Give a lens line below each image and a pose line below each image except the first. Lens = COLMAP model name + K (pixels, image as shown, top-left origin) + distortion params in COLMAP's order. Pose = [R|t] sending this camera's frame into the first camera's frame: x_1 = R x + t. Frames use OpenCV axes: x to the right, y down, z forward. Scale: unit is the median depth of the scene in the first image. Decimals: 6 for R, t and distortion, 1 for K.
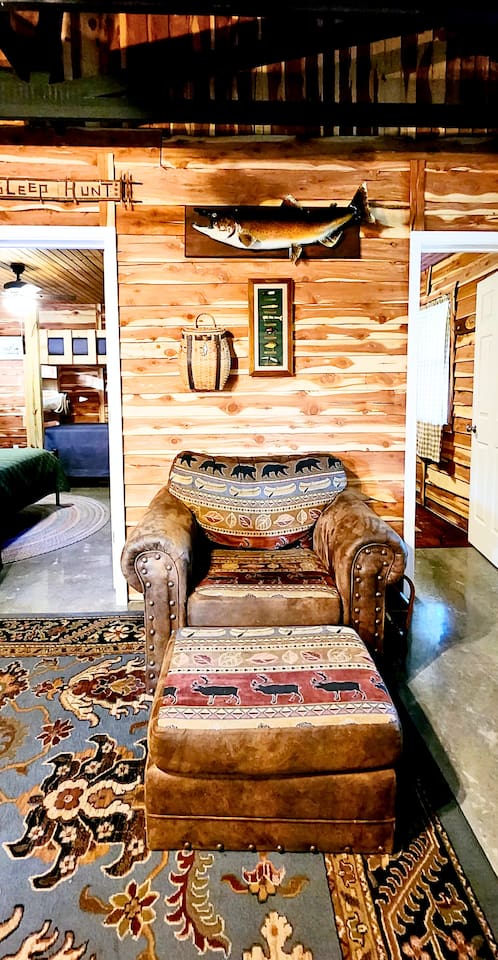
lens RADIAL K [[443.8, 0, 255.2], [0, 443.8, 431.3], [0, 0, 1]] dist [-0.002015, 0.000548]
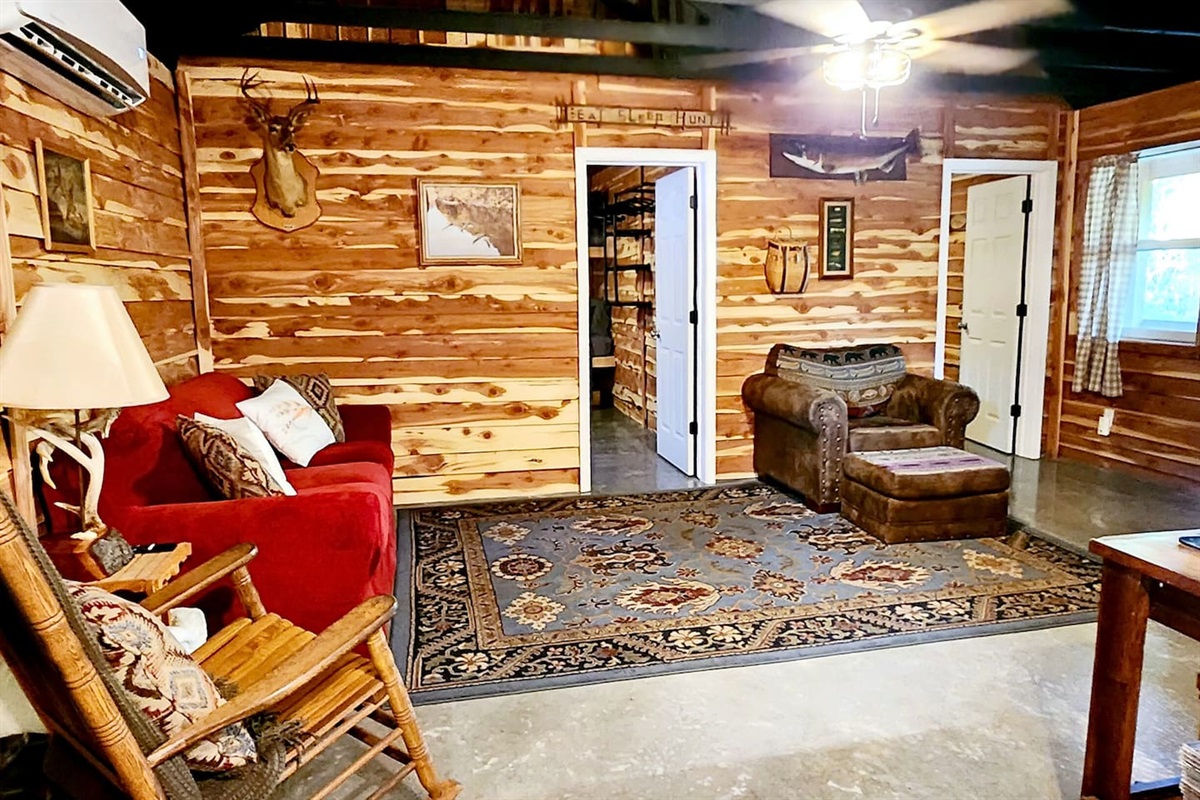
lens RADIAL K [[824.3, 0, 597.9], [0, 824.3, 397.8], [0, 0, 1]] dist [-0.005617, 0.004578]
pose [[0.981709, -0.031861, 0.187704, -1.011693], [0.022493, 0.998403, 0.051828, 0.060401], [-0.189056, -0.046658, 0.980857, -1.044922]]
